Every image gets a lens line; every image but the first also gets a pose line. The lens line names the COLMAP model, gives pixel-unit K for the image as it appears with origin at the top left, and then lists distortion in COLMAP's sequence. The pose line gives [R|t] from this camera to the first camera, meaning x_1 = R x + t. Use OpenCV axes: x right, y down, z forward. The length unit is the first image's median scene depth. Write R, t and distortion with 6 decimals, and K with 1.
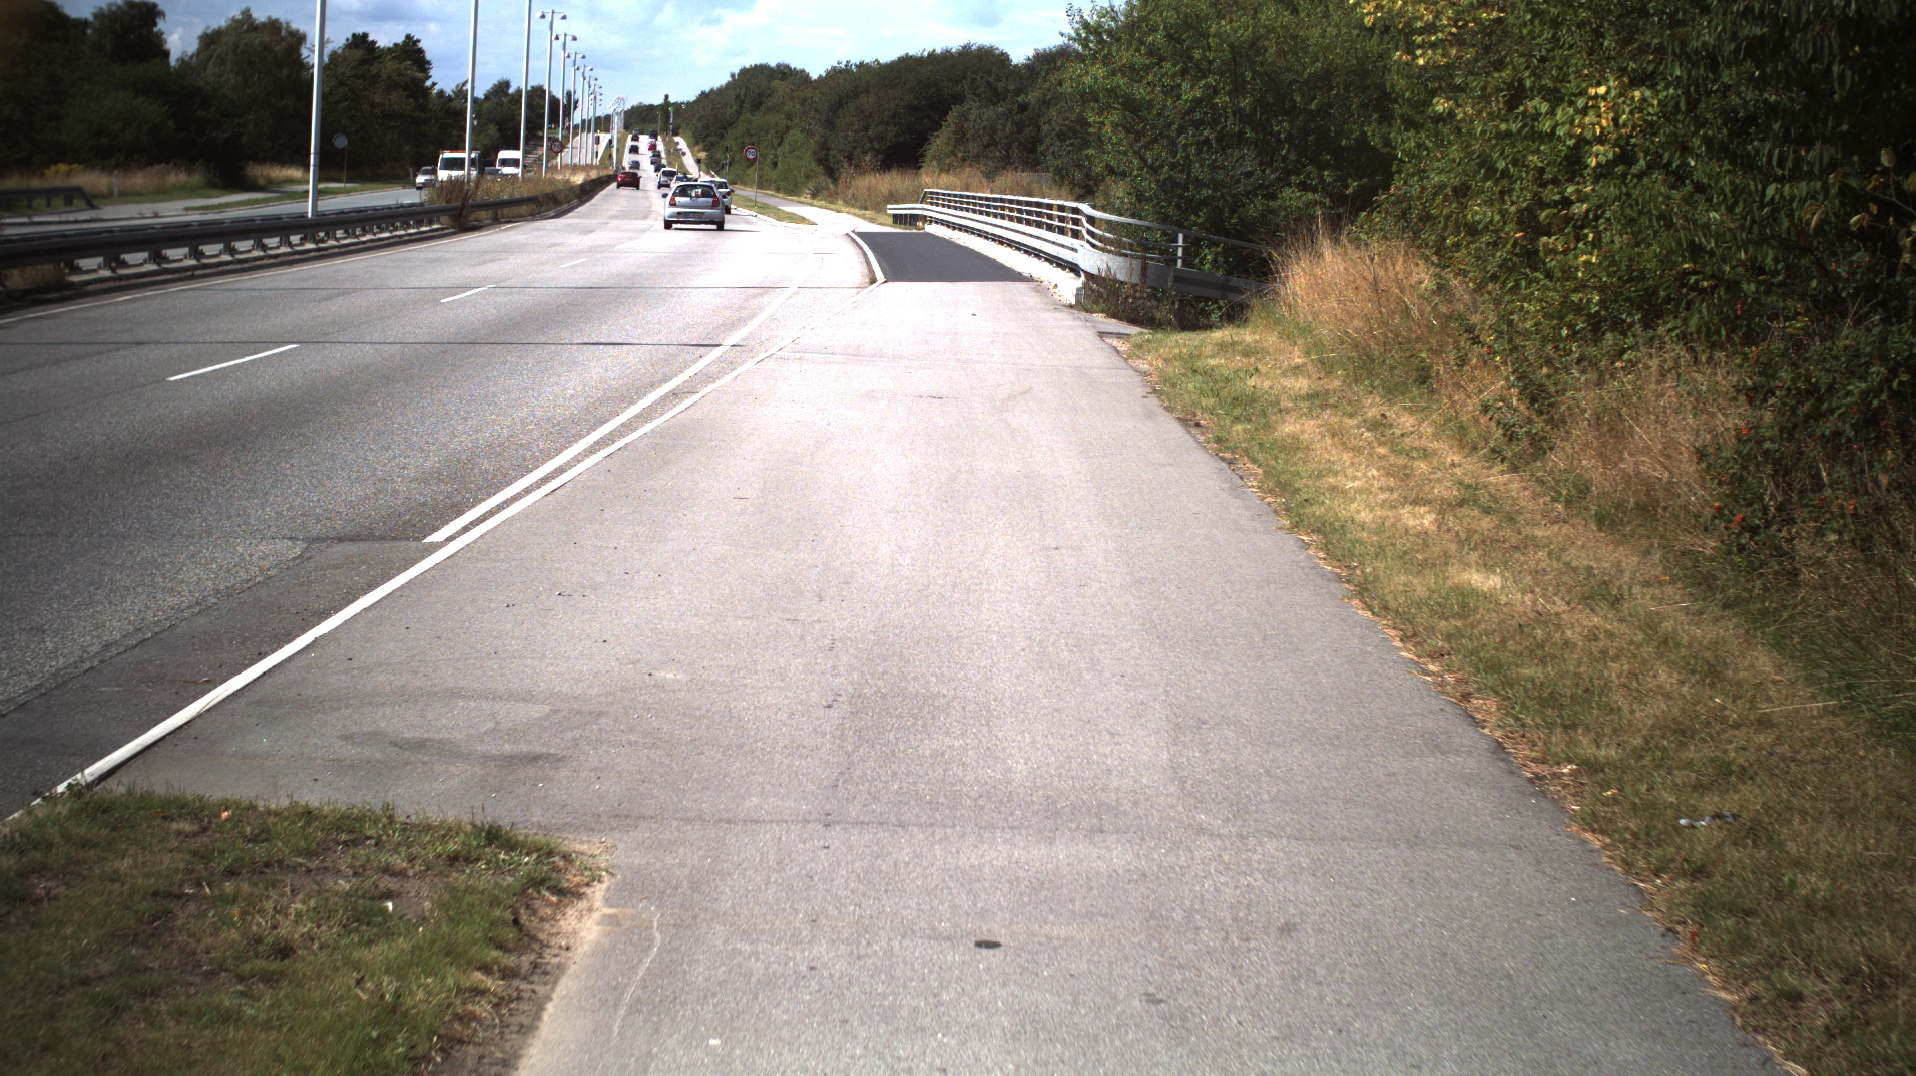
lens RADIAL K [[3434.0, 0, 958.0], [0, 3434.0, 538.0], [0, 0, 1]] dist [-0.290569, 0.396693]
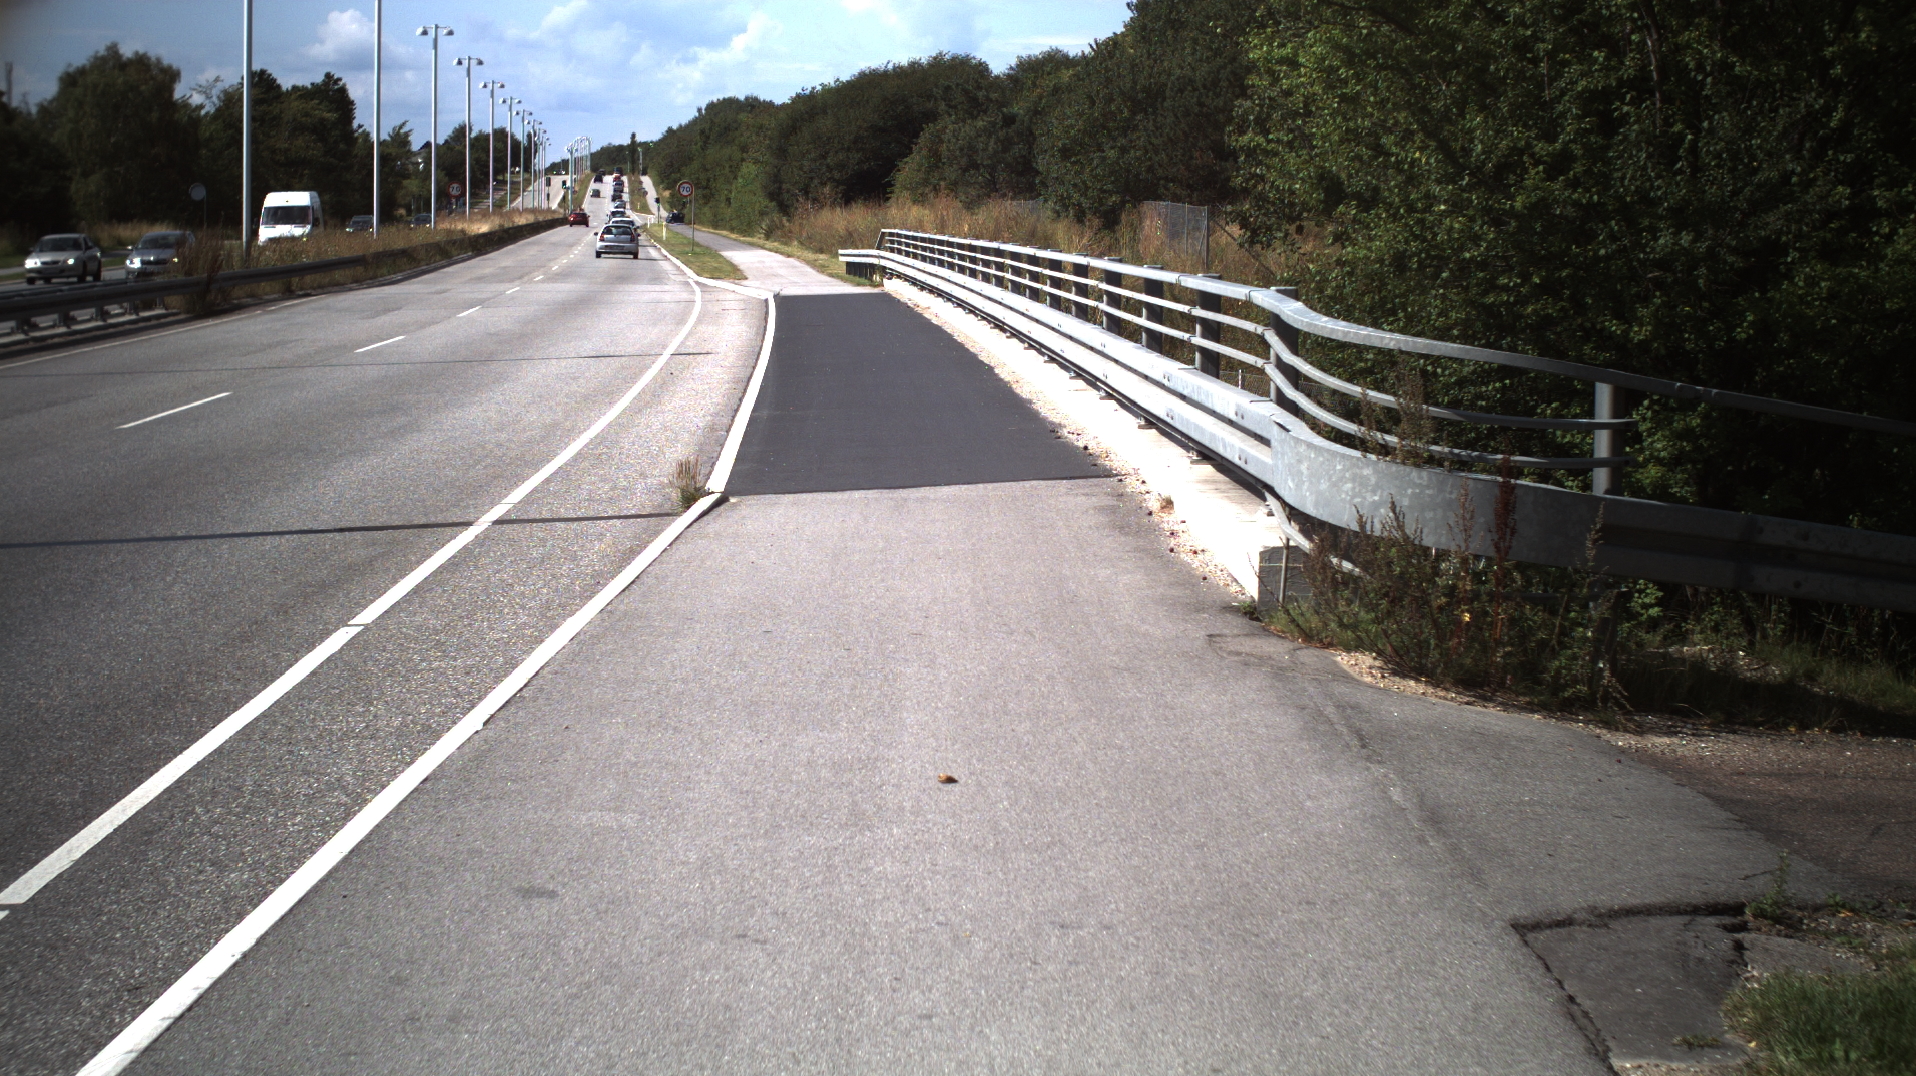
lens RADIAL K [[3434.0, 0, 958.0], [0, 3434.0, 538.0], [0, 0, 1]] dist [-0.290569, 0.396693]
pose [[0.999399, -0.034557, 0.002602, 0.002066], [0.034578, 0.999364, -0.008668, -0.031234], [-0.002301, 0.008753, 0.999959, 0.290295]]
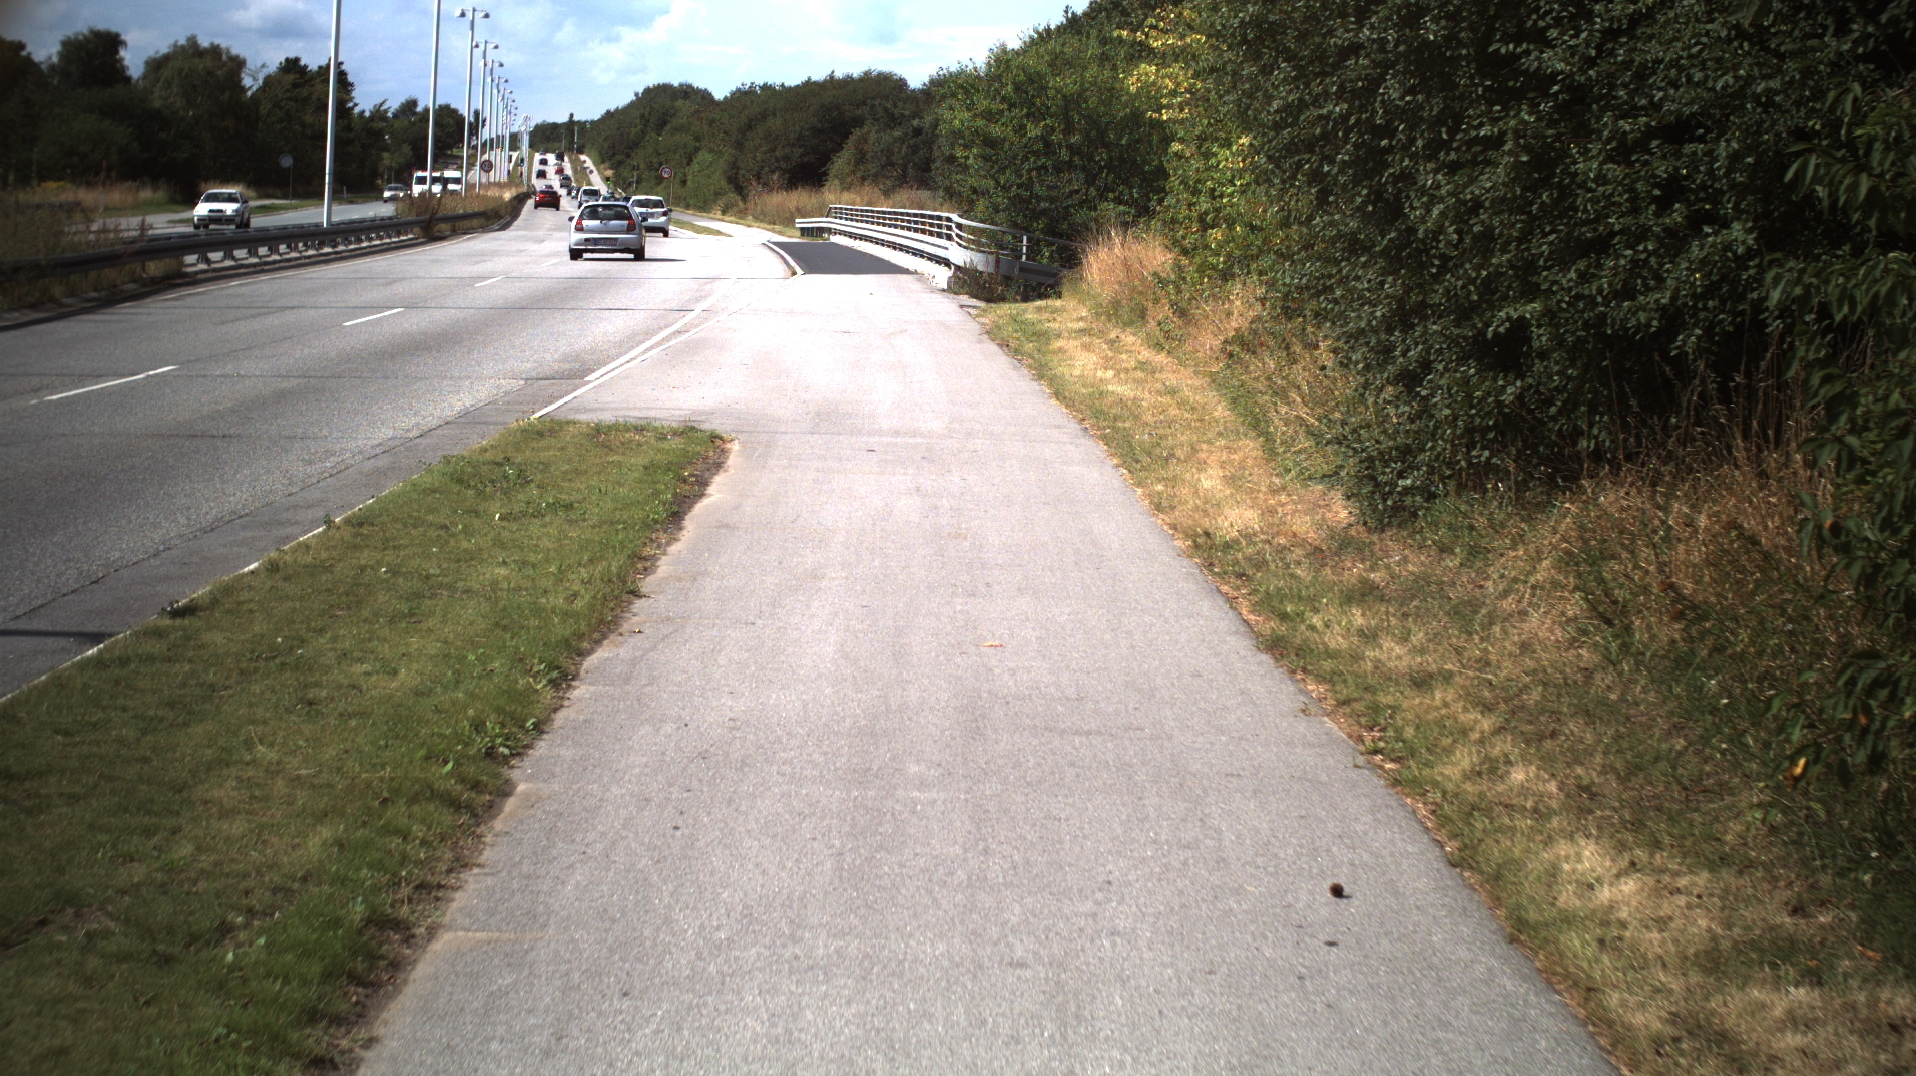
lens RADIAL K [[3434.0, 0, 958.0], [0, 3434.0, 538.0], [0, 0, 1]] dist [-0.290569, 0.396693]
pose [[0.999579, -0.000871, 0.028986, -0.000186], [0.001021, 0.999986, -0.005154, 0.015529], [-0.028981, 0.005181, 0.999567, -0.145831]]
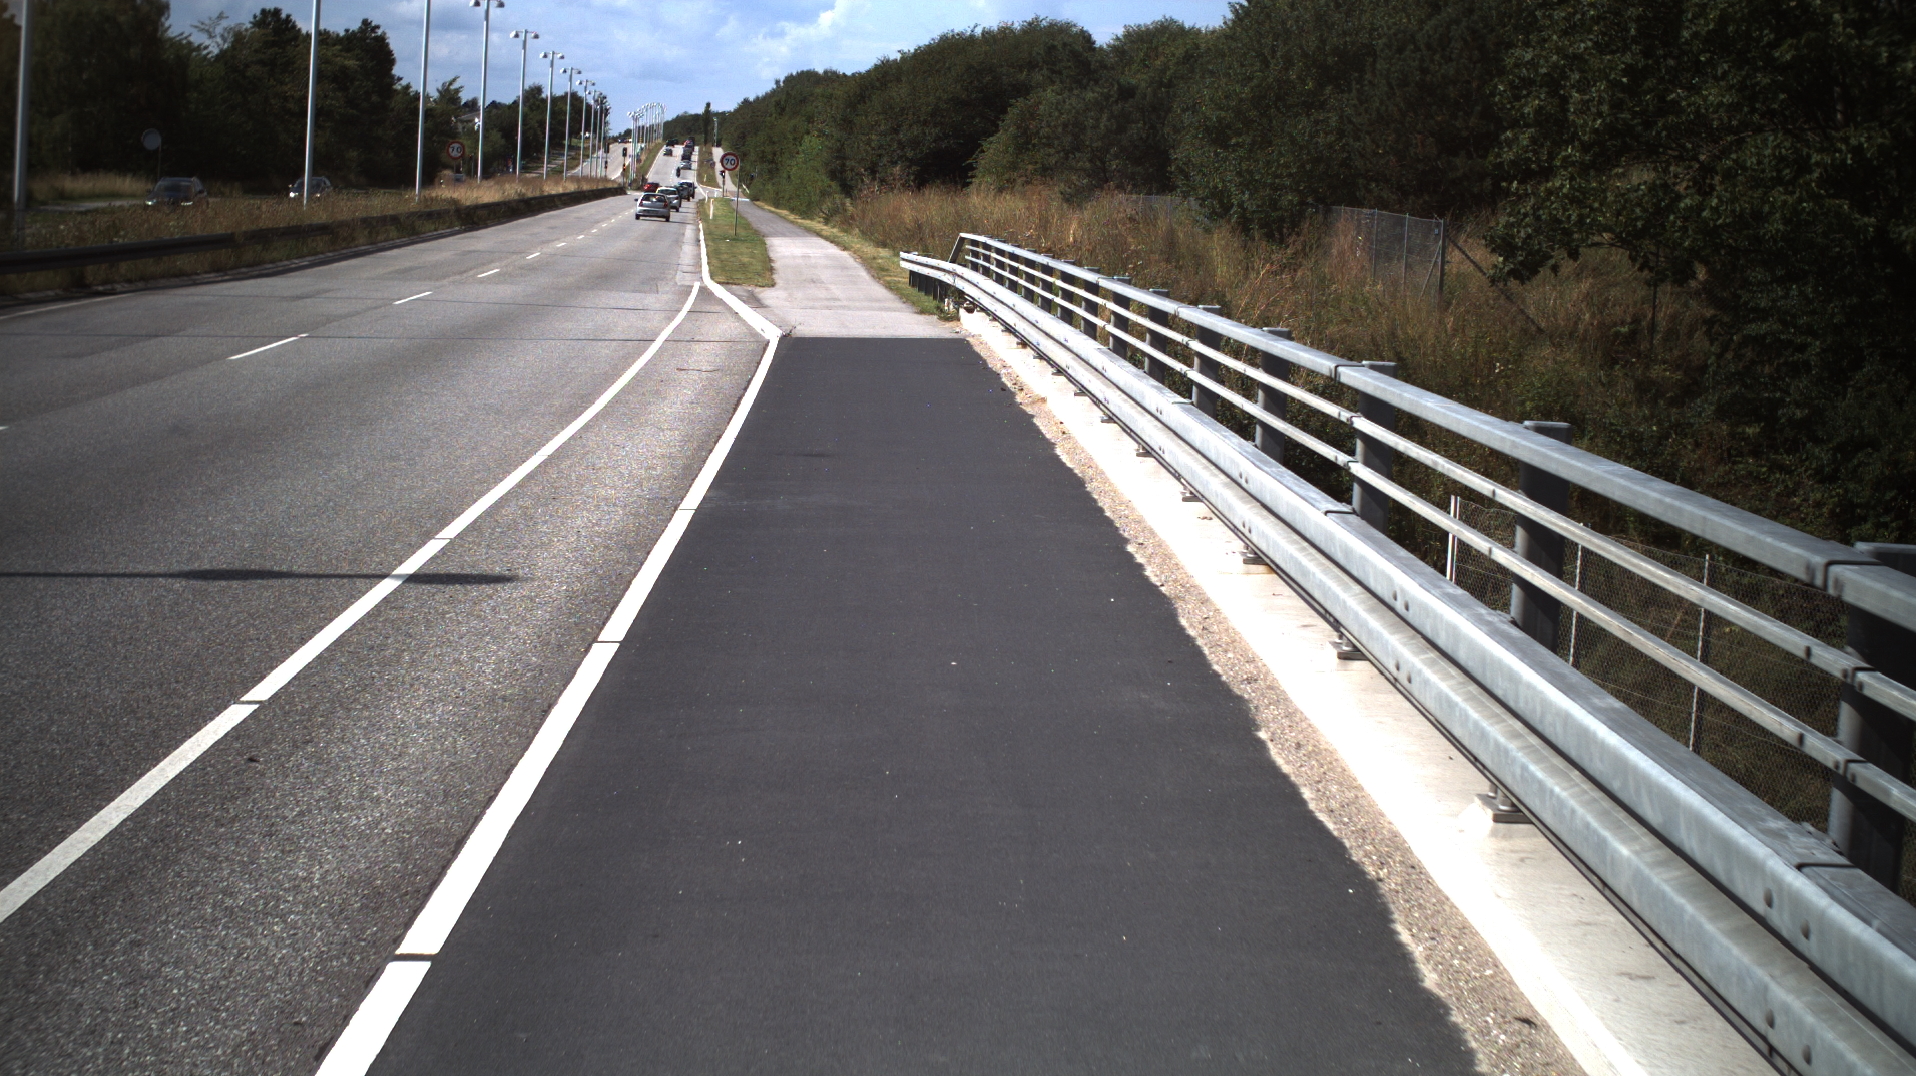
lens RADIAL K [[3434.0, 0, 958.0], [0, 3434.0, 538.0], [0, 0, 1]] dist [-0.290569, 0.396693]
pose [[0.999814, 0.011127, -0.015783, -0.002107], [-0.011197, 0.999928, -0.004318, -0.058210], [0.015734, 0.004494, 0.999866, 0.531964]]
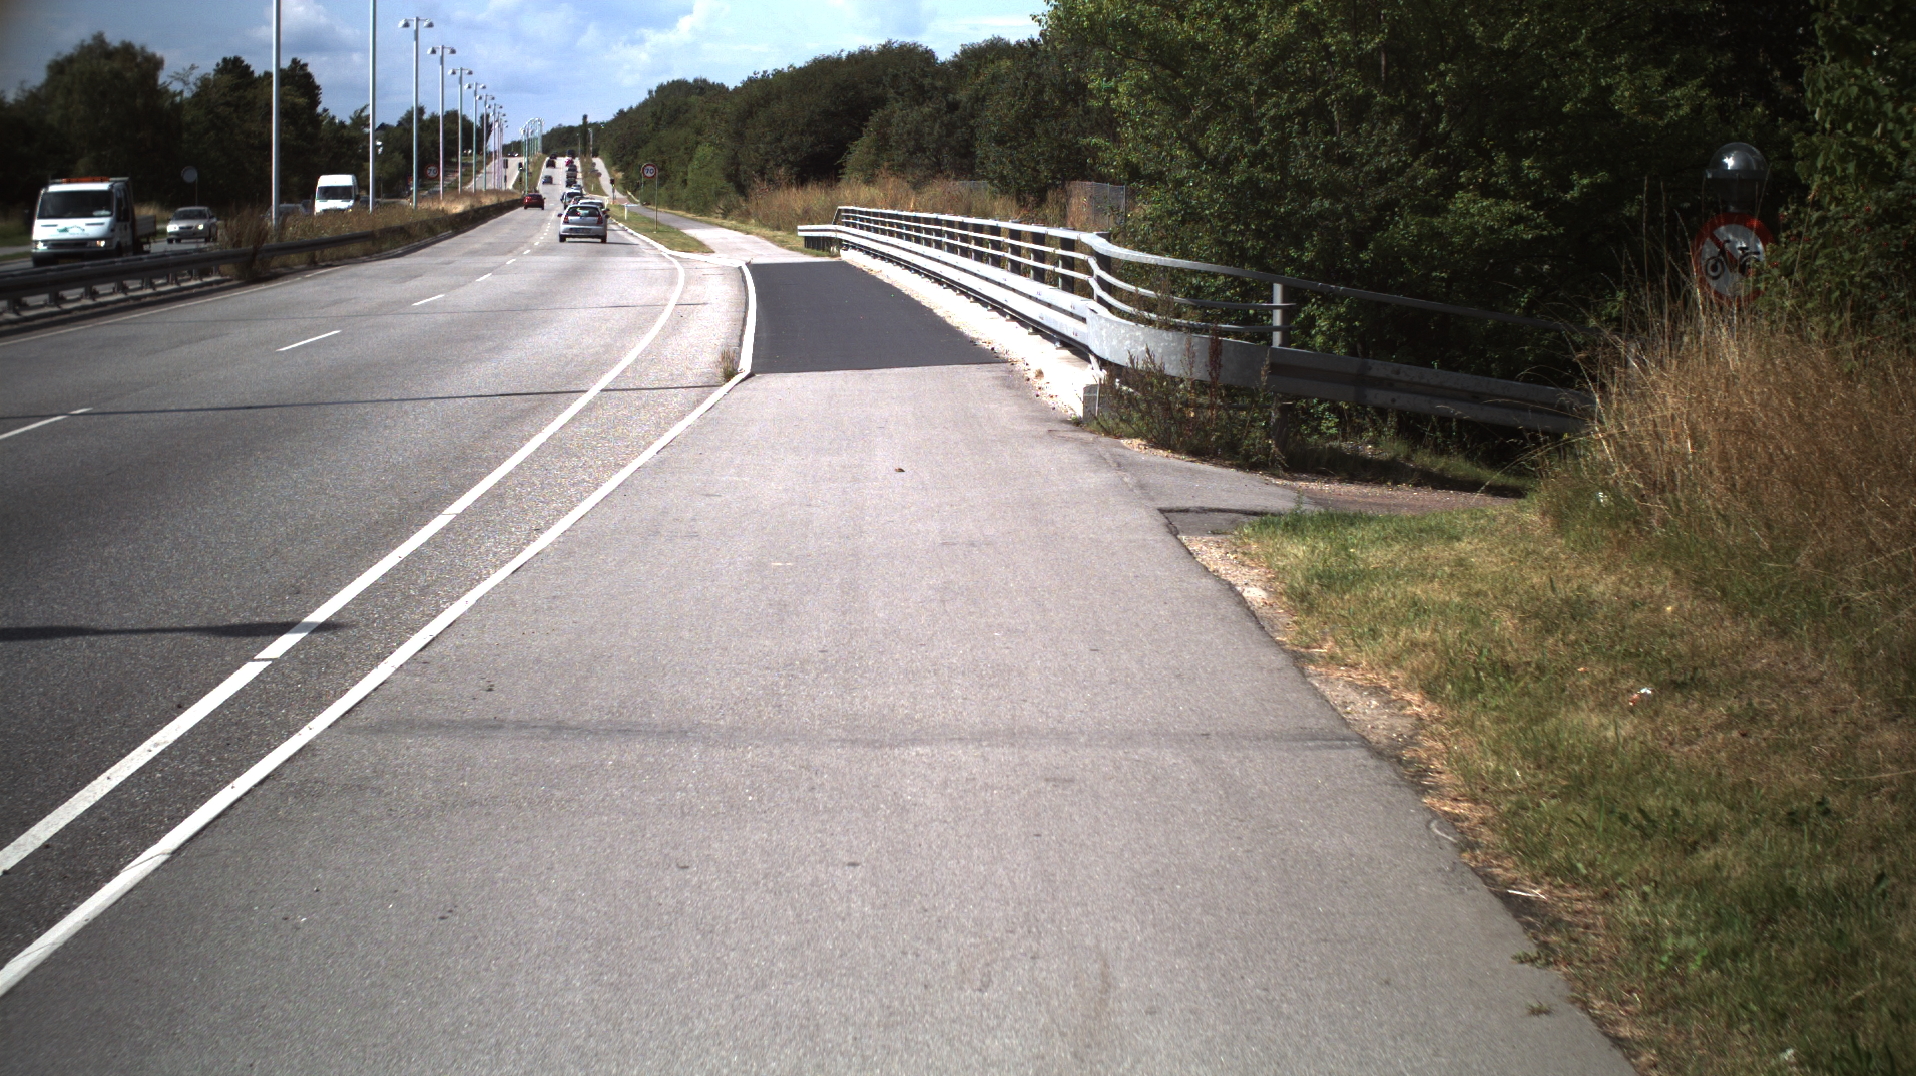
lens RADIAL K [[3434.0, 0, 958.0], [0, 3434.0, 538.0], [0, 0, 1]] dist [-0.290569, 0.396693]
pose [[0.999135, -0.037838, 0.017224, 0.001614], [0.037886, 0.999279, -0.002469, -0.020758], [-0.017118, 0.003120, 0.999849, 0.193422]]
